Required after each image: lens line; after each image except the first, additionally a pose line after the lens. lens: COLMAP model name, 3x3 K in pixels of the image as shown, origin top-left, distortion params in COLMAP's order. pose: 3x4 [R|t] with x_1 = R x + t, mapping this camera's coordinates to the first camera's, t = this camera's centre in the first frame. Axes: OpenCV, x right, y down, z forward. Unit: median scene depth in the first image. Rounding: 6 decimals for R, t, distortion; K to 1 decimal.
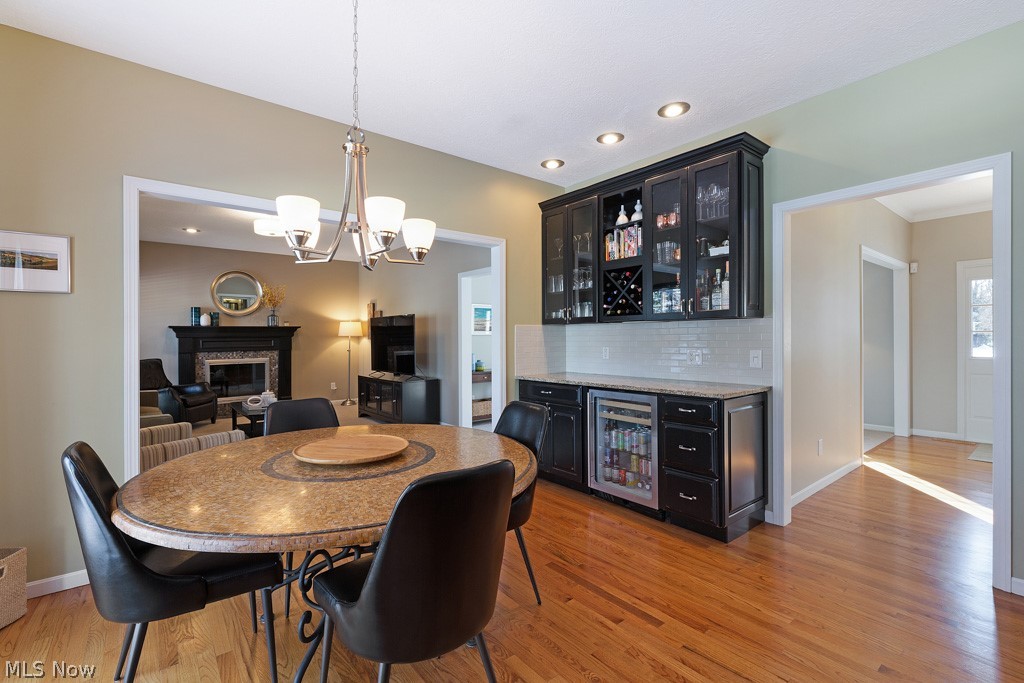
lens RADIAL K [[456.0, 0, 518.0], [0, 456.0, 332.9], [0, 0, 1]] dist [-0.000035, -0.001084]
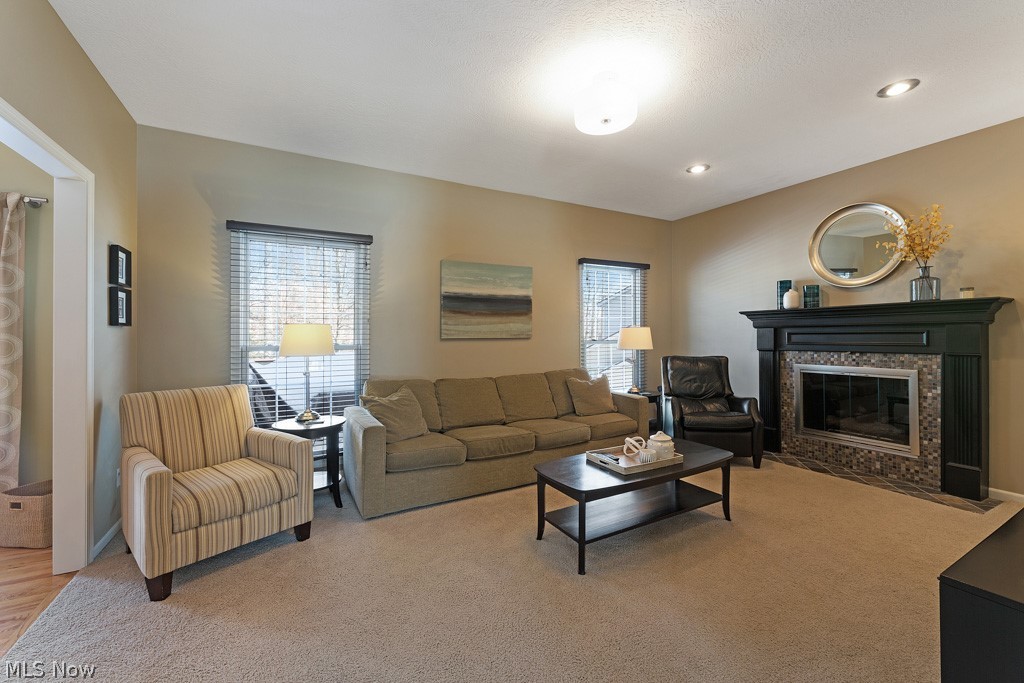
lens RADIAL K [[410.9, 0, 513.7], [0, 410.9, 334.1], [0, 0, 1]] dist [0.004845, -0.000298]
pose [[-0.192082, 0.011766, -0.981308, -0.054389], [0.018404, 0.999795, 0.008385, 0.007354], [0.981206, -0.016449, -0.192260, 0.710736]]
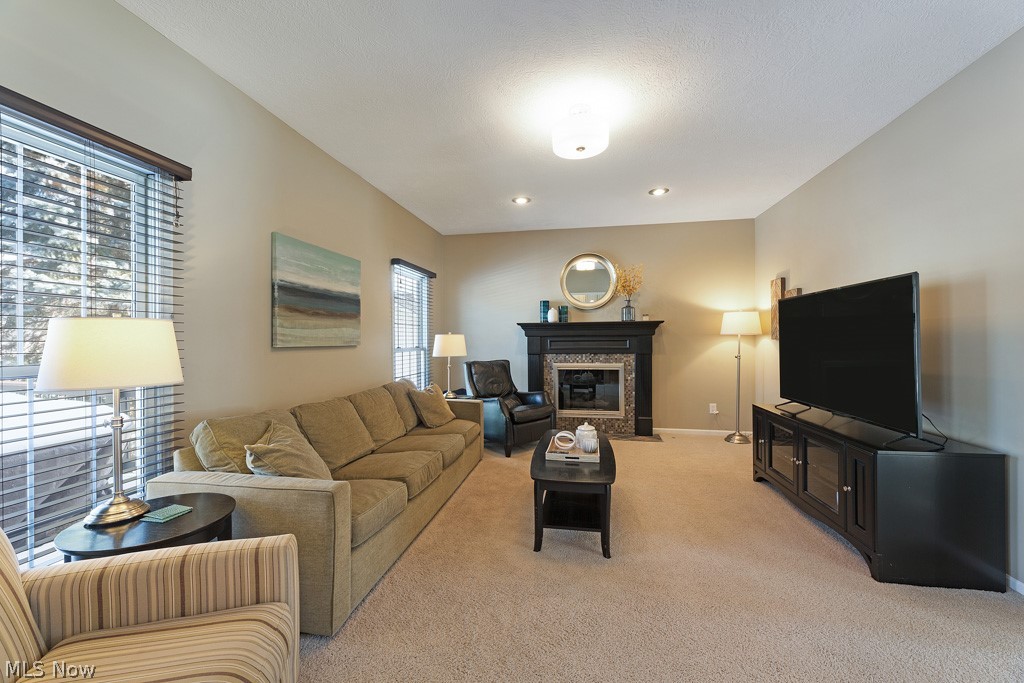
lens RADIAL K [[410.9, 0, 506.6], [0, 410.9, 341.3], [0, 0, 1]] dist [0.004845, -0.000298]
pose [[0.635431, 0.009183, -0.772103, -0.150604], [0.006599, 0.999828, 0.017322, 0.005533], [0.772129, -0.016102, 0.635261, 0.439057]]
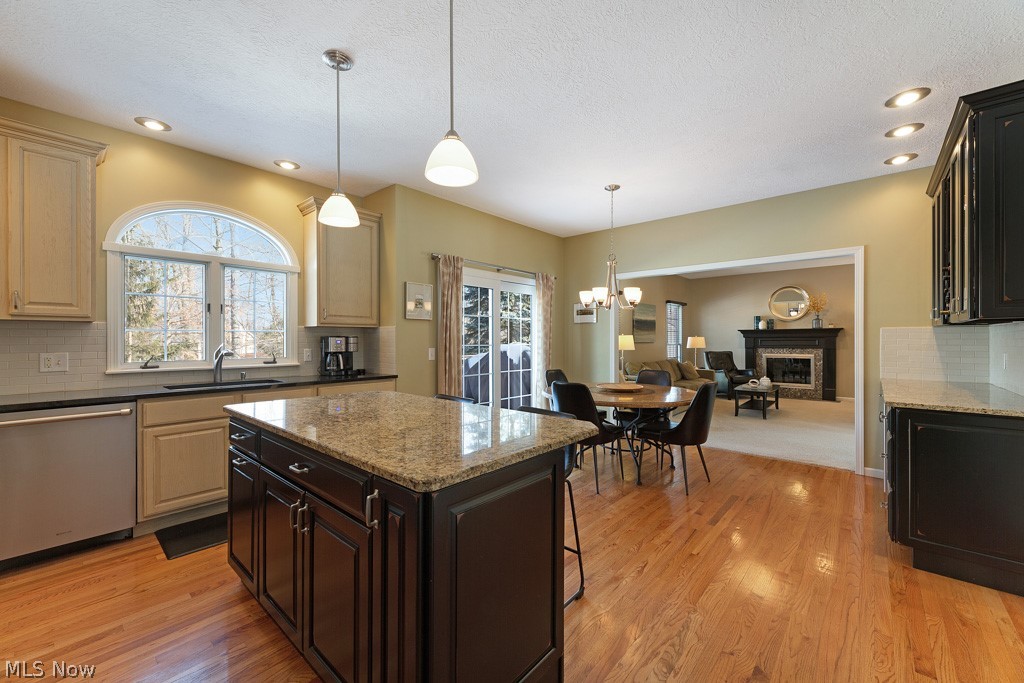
lens RADIAL K [[410.9, 0, 507.5], [0, 410.9, 339.7], [0, 0, 1]] dist [0.004845, -0.000298]
pose [[0.162396, 0.009873, -0.986676, 0.419738], [0.010190, 0.999880, 0.011683, -0.005978], [0.986673, -0.011952, 0.162276, 0.022216]]
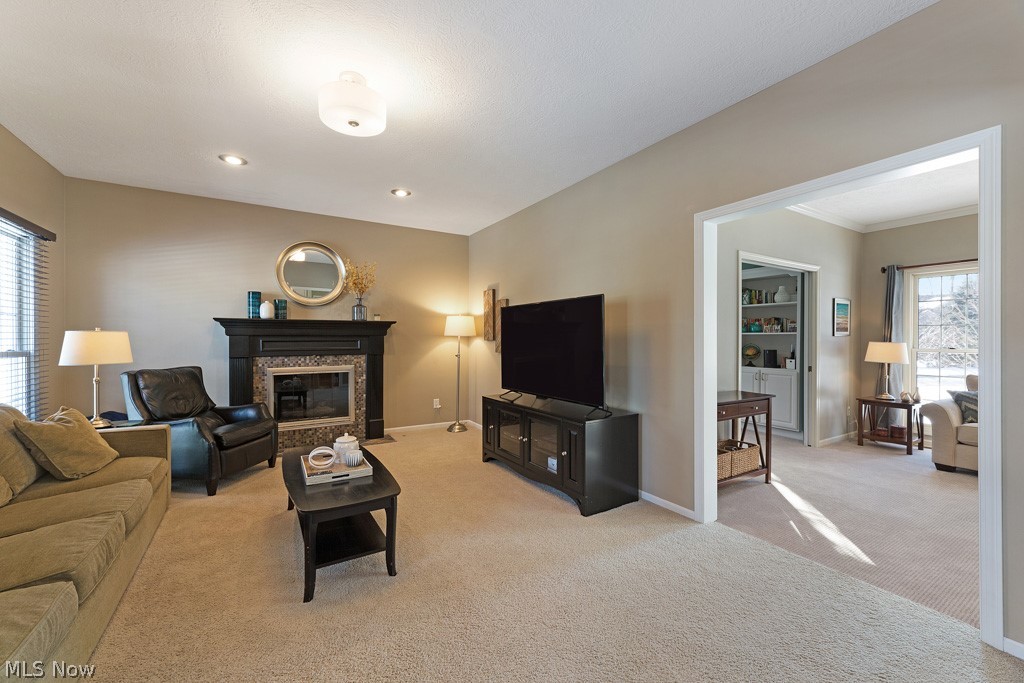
lens RADIAL K [[410.9, 0, 513.0], [0, 410.9, 339.9], [0, 0, 1]] dist [0.004845, -0.000298]
pose [[0.989514, 0.010034, -0.144091, -0.218839], [-0.008302, 0.999886, 0.012618, 0.005724], [0.144202, -0.011289, 0.989484, 0.421399]]
